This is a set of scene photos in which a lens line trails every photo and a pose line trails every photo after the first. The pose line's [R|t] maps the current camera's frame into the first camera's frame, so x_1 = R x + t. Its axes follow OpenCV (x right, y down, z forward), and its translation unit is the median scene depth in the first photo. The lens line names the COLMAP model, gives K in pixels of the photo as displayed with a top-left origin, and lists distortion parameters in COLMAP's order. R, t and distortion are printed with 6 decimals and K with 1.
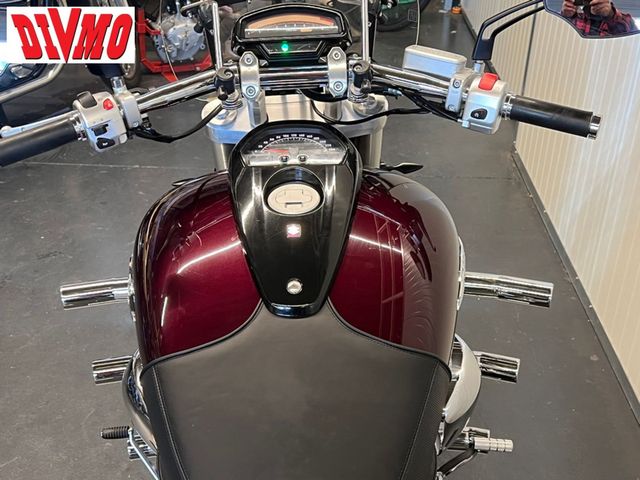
lens RADIAL K [[902.8, 0, 320.0], [0, 902.8, 240.0], [0, 0, 1]] dist [0.037085, 0.031943]
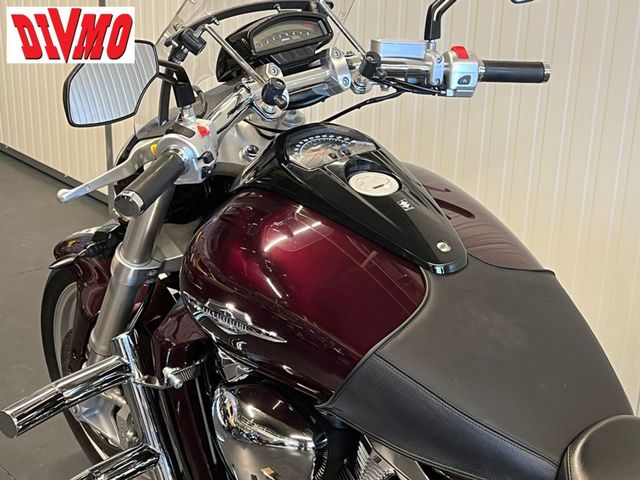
lens RADIAL K [[1111.8, 0, 320.0], [0, 1111.8, 240.0], [0, 0, 1]] dist [0.284992, -1.365941]
pose [[0.752309, -0.241702, 0.612871, -0.873313], [0.317213, 0.948229, -0.015425, 0.016470], [-0.577414, 0.206015, 0.790032, 0.023502]]
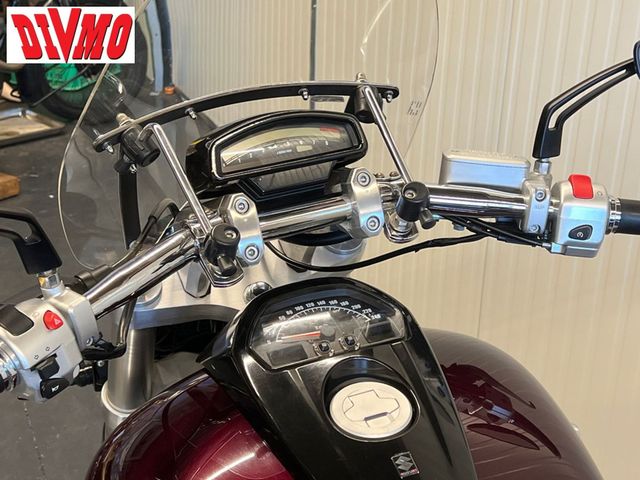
lens RADIAL K [[993.1, 0, 320.0], [0, 993.1, 240.0], [0, 0, 1]] dist [0.007590, 0.003850]
pose [[0.925565, -0.164245, 0.341106, -0.277510], [0.195329, 0.978984, -0.058622, -0.126198], [-0.324309, 0.120886, 0.938195, 0.331923]]
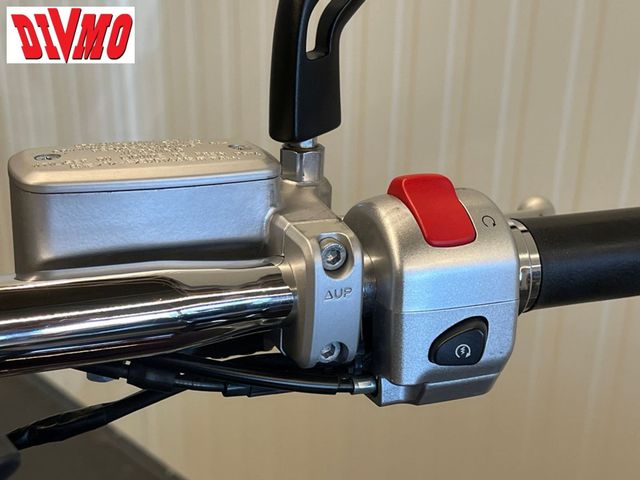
lens RADIAL K [[993.1, 0, 320.0], [0, 993.1, 240.0], [0, 0, 1]] dist [0.007590, 0.003850]
pose [[0.698321, -0.331566, 0.634360, -0.013528], [0.360215, 0.928629, 0.088839, -0.200084], [-0.618541, 0.166468, 0.767916, 0.801903]]
